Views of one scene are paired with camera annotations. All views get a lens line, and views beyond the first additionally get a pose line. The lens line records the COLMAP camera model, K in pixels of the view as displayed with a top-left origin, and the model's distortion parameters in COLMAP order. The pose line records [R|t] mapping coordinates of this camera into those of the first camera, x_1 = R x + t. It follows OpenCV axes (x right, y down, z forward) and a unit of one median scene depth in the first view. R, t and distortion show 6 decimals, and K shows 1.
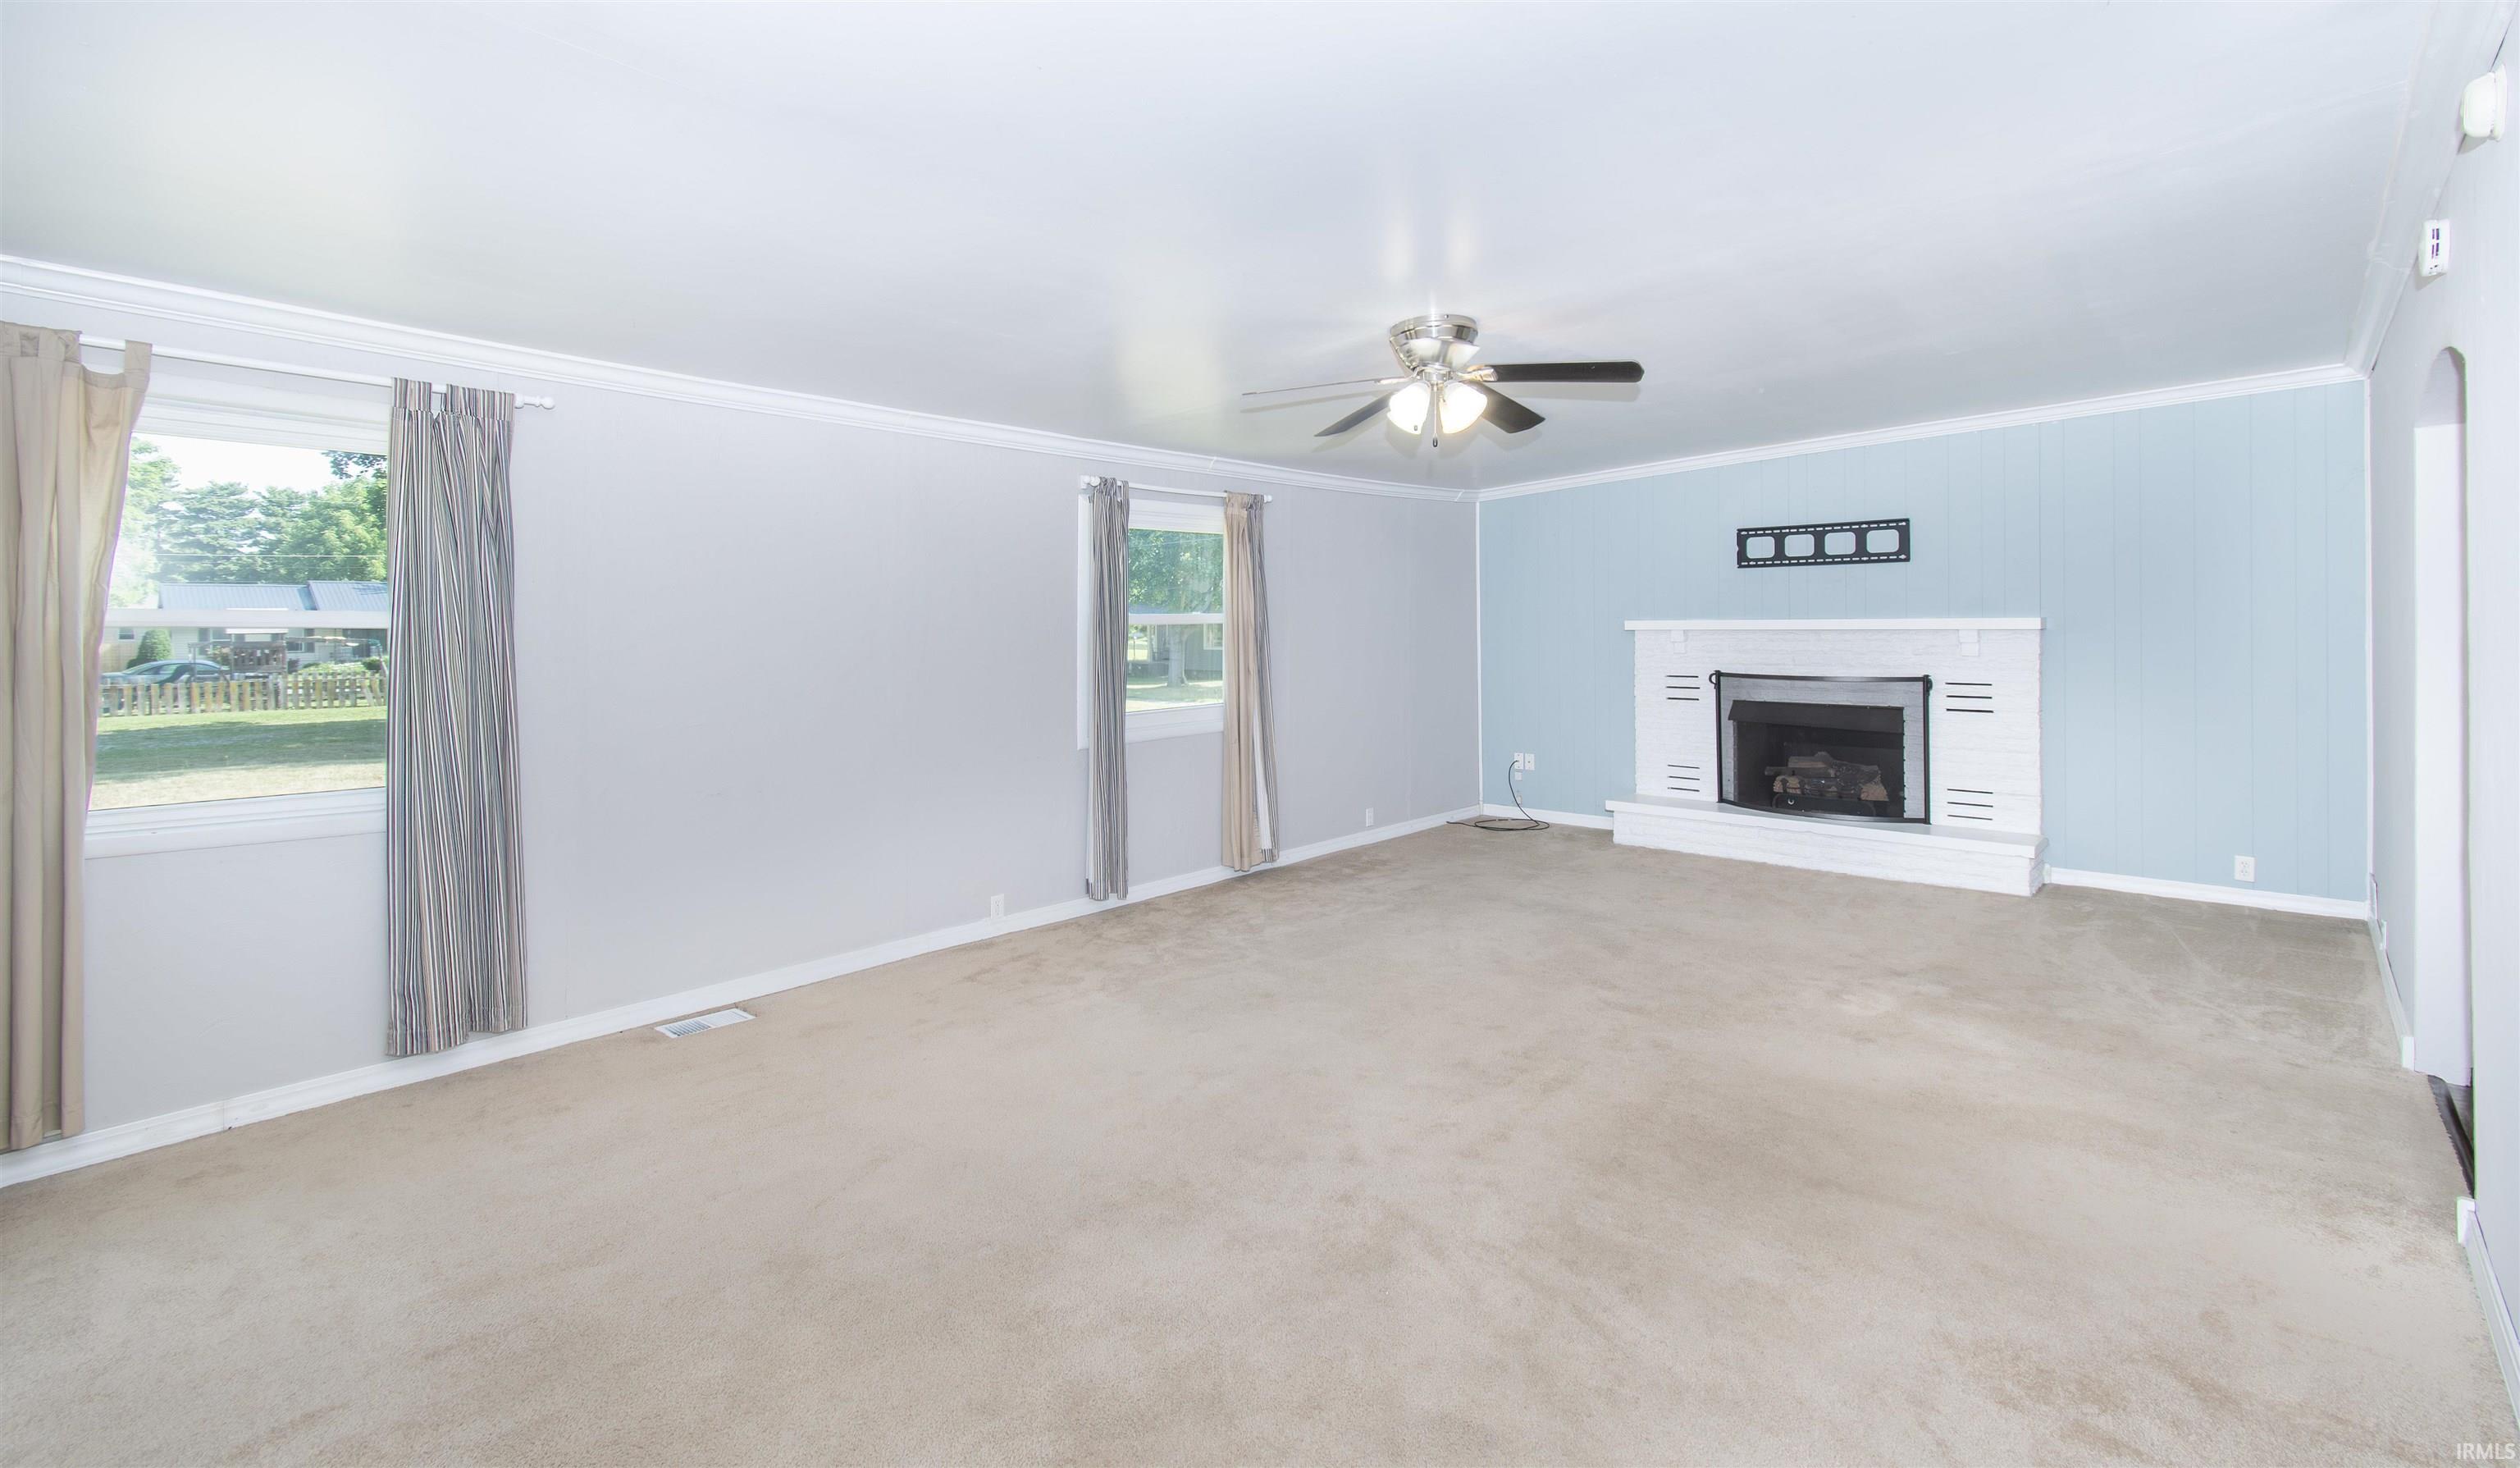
lens RADIAL K [[1123.0, 0, 1263.4], [0, 1123.0, 610.0], [0, 0, 1]] dist [0.005590, -0.000786]
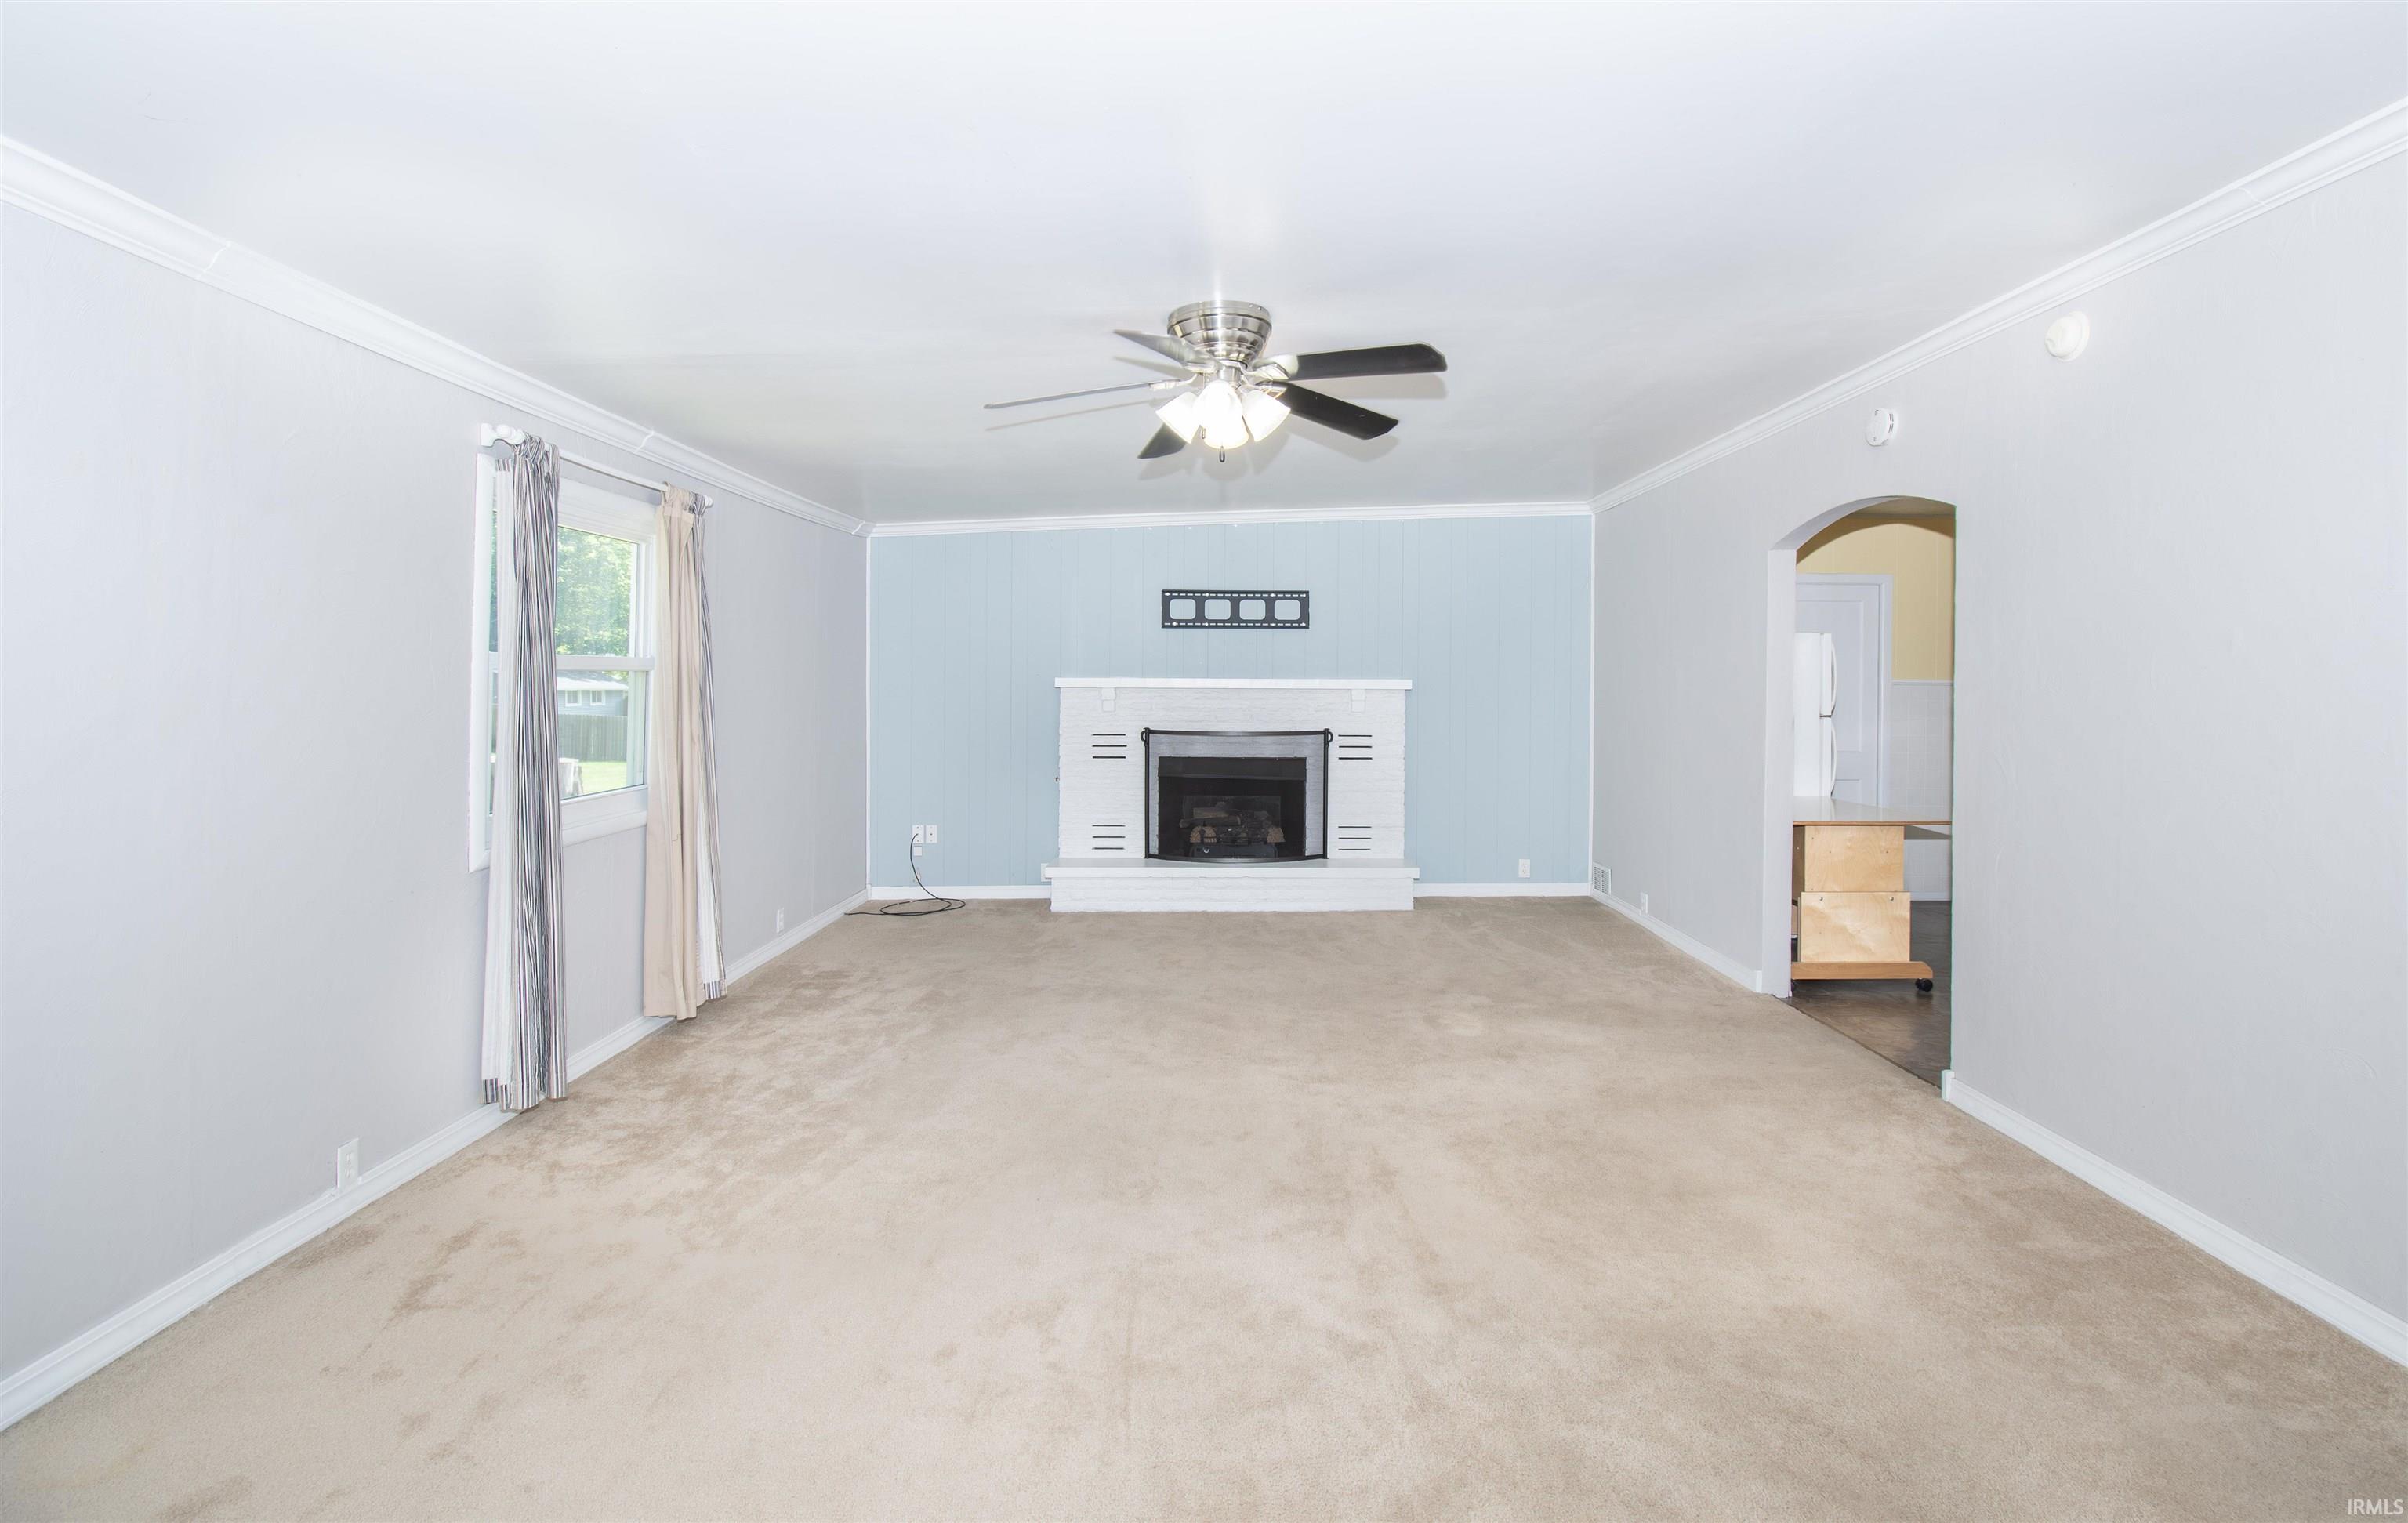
lens RADIAL K [[1109.3, 0, 1250.4], [0, 1109.3, 684.4], [0, 0, 1]] dist [0.002329, -0.000250]
pose [[0.719924, 0.012204, 0.693945, -0.232203], [-0.019247, 0.999812, 0.002384, 0.010671], [-0.693786, -0.015073, 0.720024, 0.225040]]
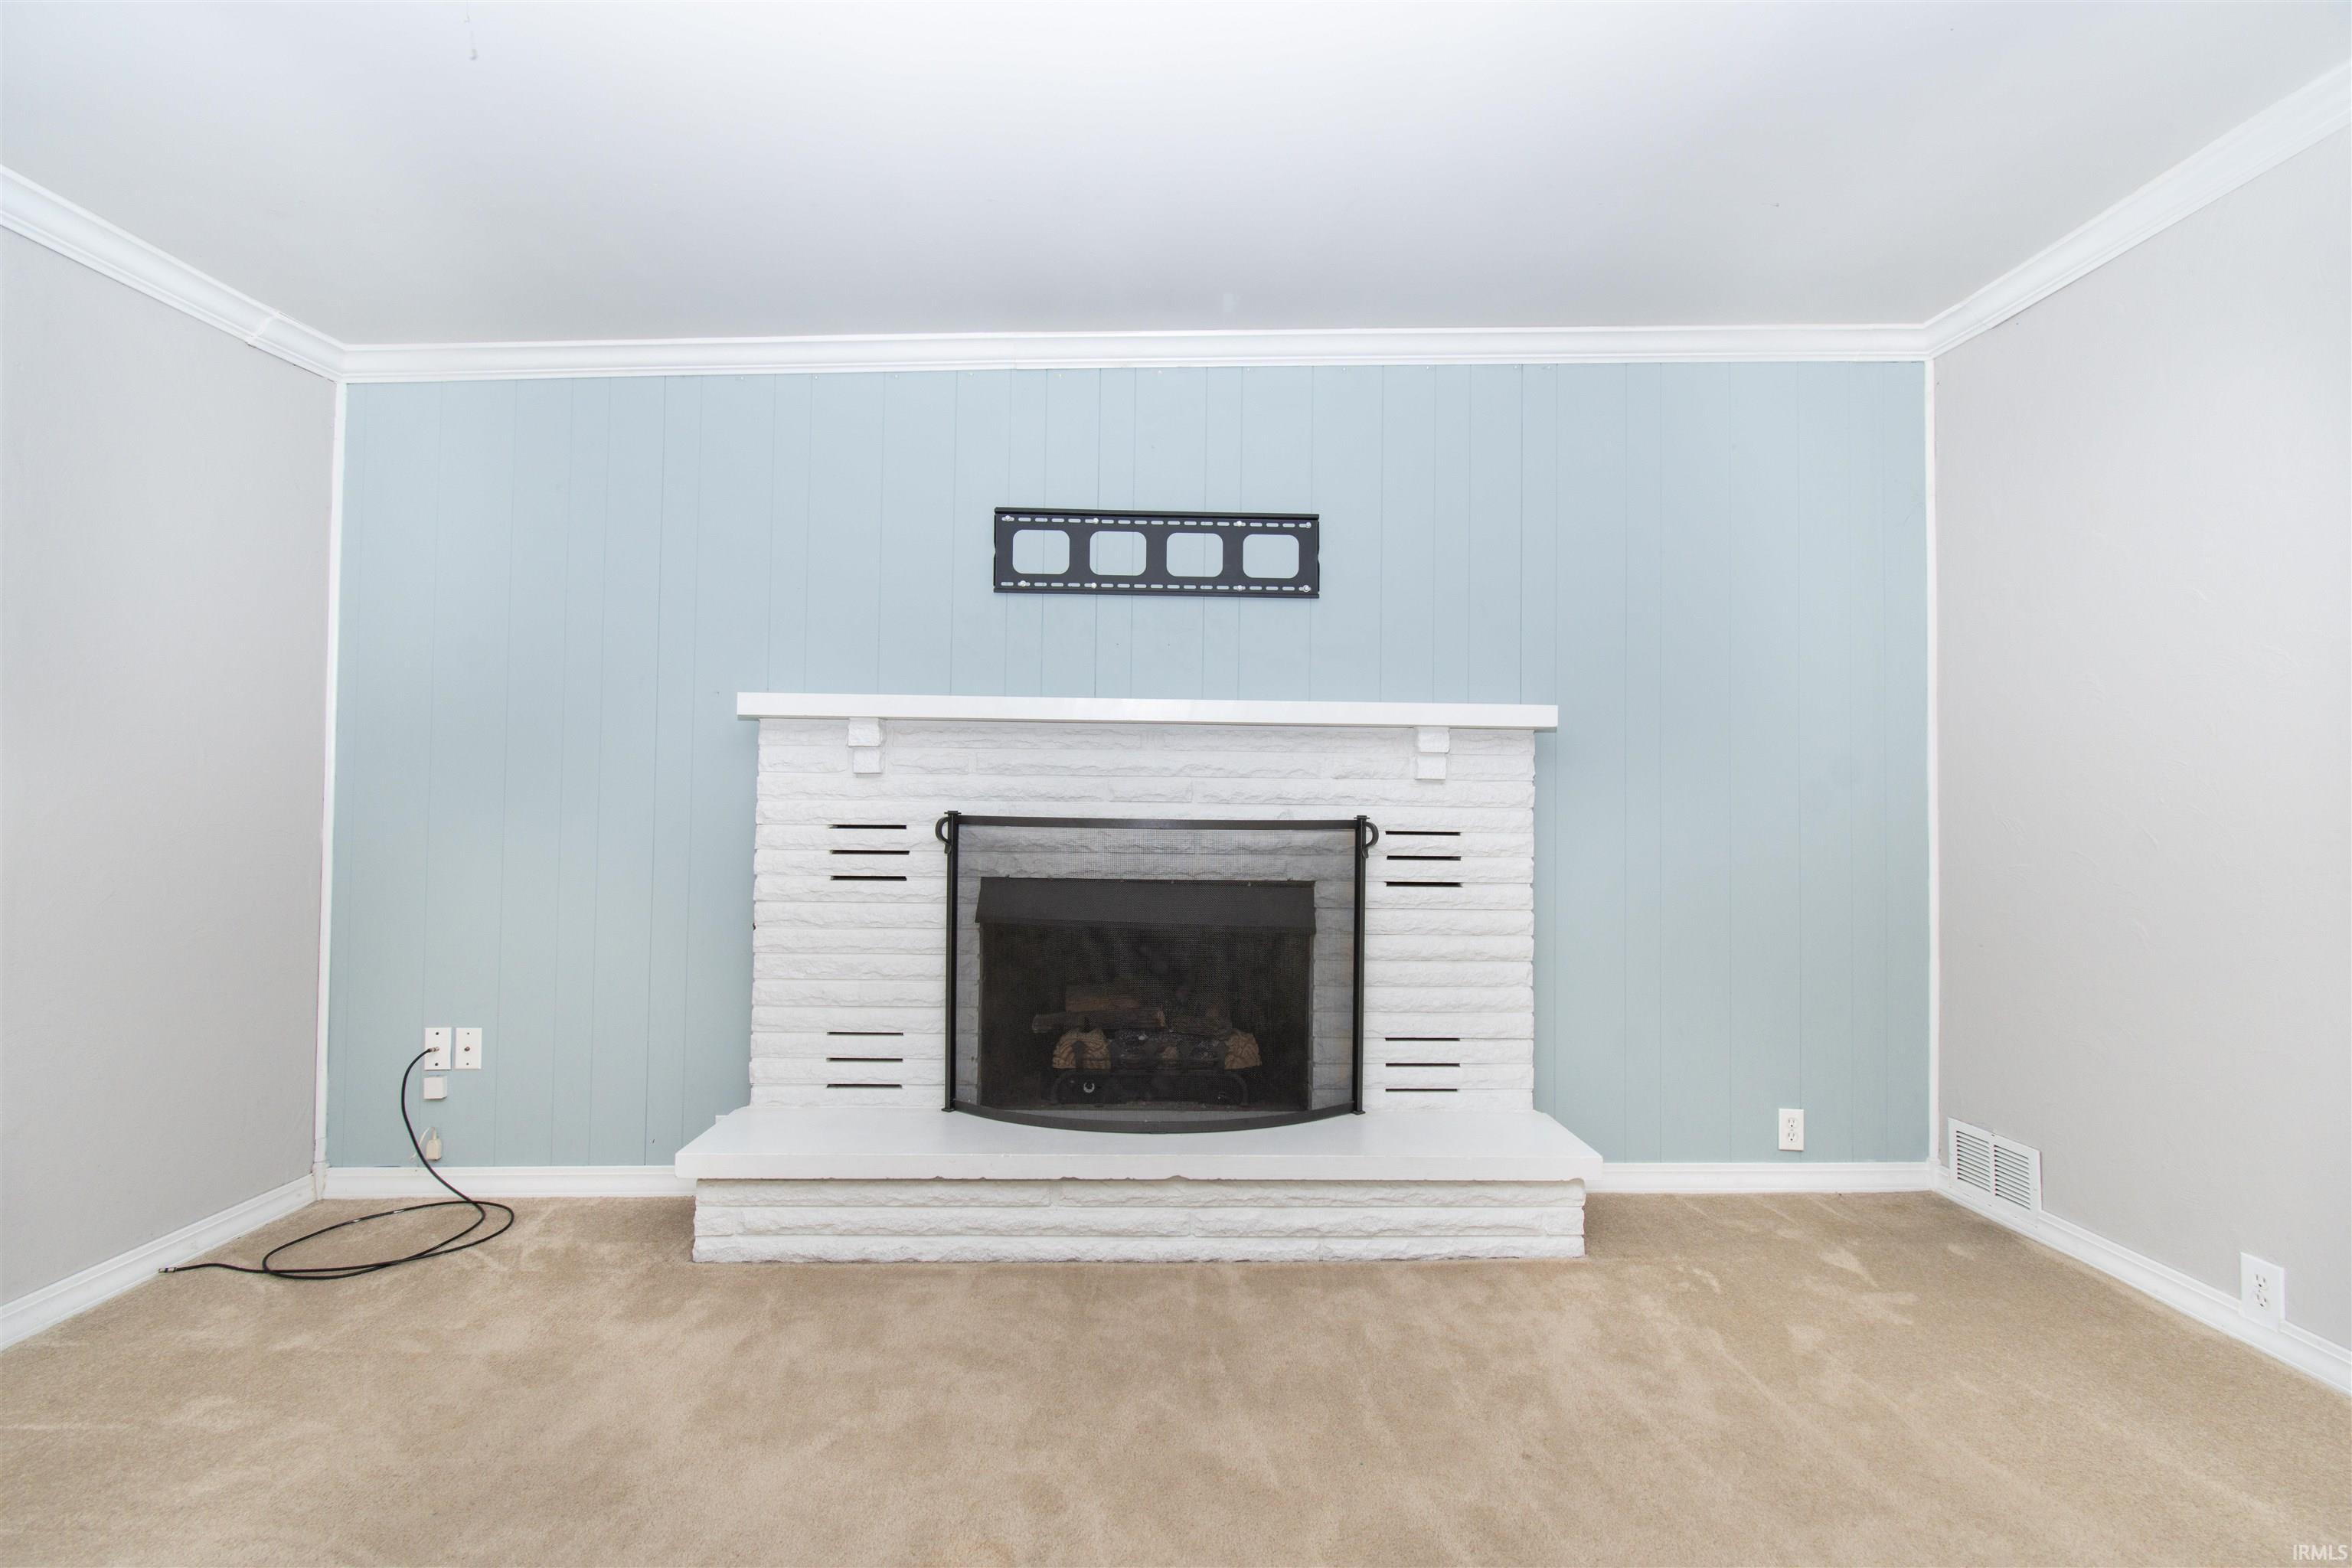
lens RADIAL K [[1034.6, 0, 1168.8], [0, 1034.6, 786.8], [0, 0, 1]] dist [0.001519, 0.000005]
pose [[0.723346, 0.028805, 0.689885, 0.191289], [-0.025859, 0.999559, -0.014622, 0.049798], [-0.690002, -0.007263, 0.723771, 0.672548]]
